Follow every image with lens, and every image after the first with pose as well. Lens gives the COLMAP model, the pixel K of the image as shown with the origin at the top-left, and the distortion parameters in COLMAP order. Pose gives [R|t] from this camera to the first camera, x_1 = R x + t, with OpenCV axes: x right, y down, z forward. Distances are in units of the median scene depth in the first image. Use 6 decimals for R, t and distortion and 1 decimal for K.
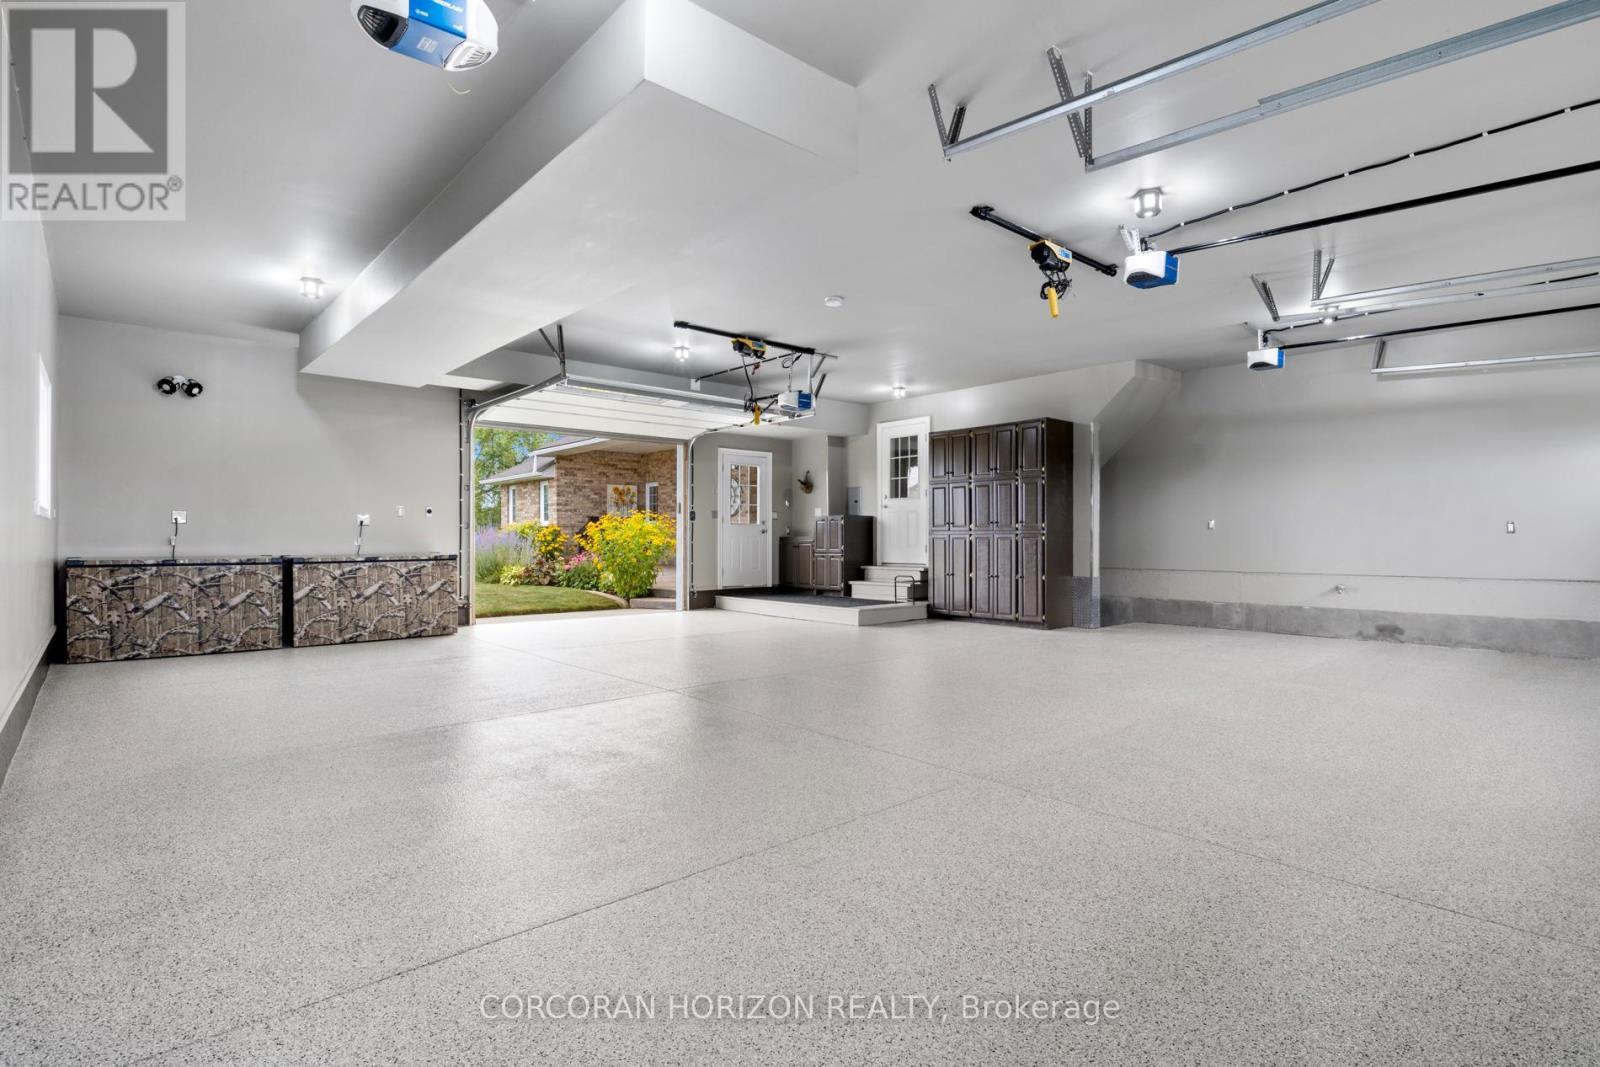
lens RADIAL K [[796.1, 0, 800.0], [0, 796.1, 533.5], [0, 0, 1]] dist [-0.000110, -0.000034]
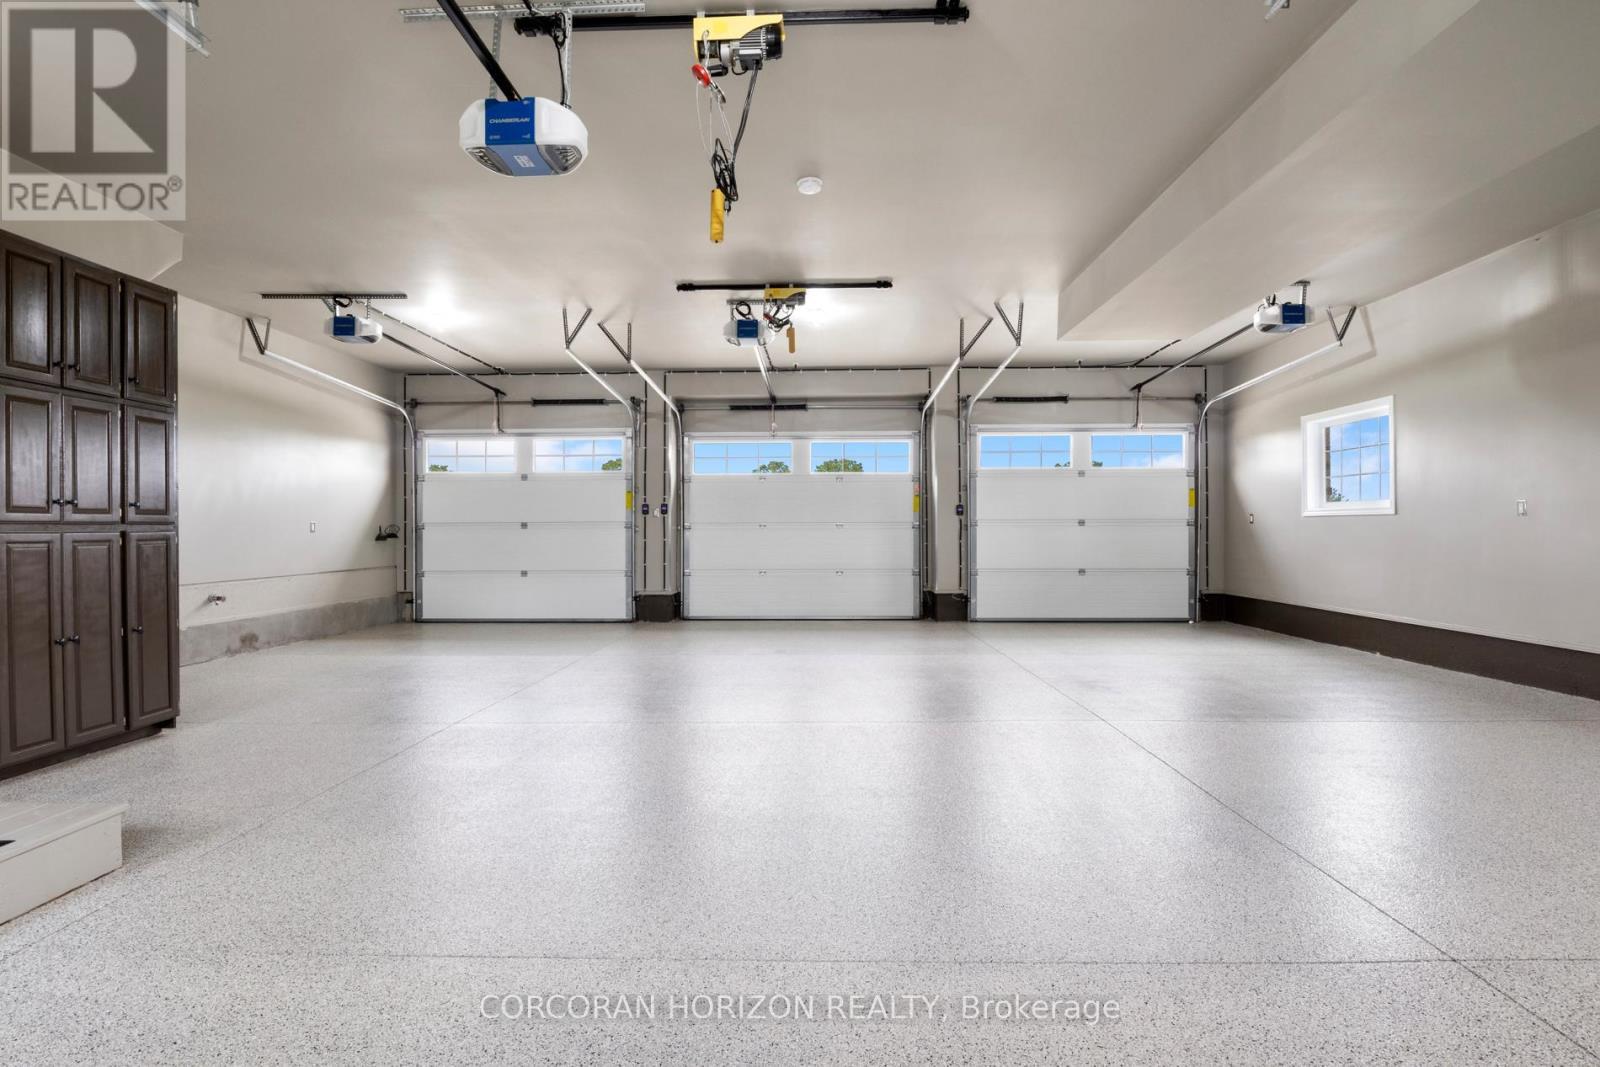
lens RADIAL K [[796.1, 0, 800.0], [0, 796.1, 533.5], [0, 0, 1]] dist [-0.000110, -0.000034]
pose [[-0.728598, -0.002102, 0.684938, -0.327158], [-0.000051, 0.999995, 0.003015, -0.000714], [-0.684941, 0.002162, -0.728595, 1.218991]]
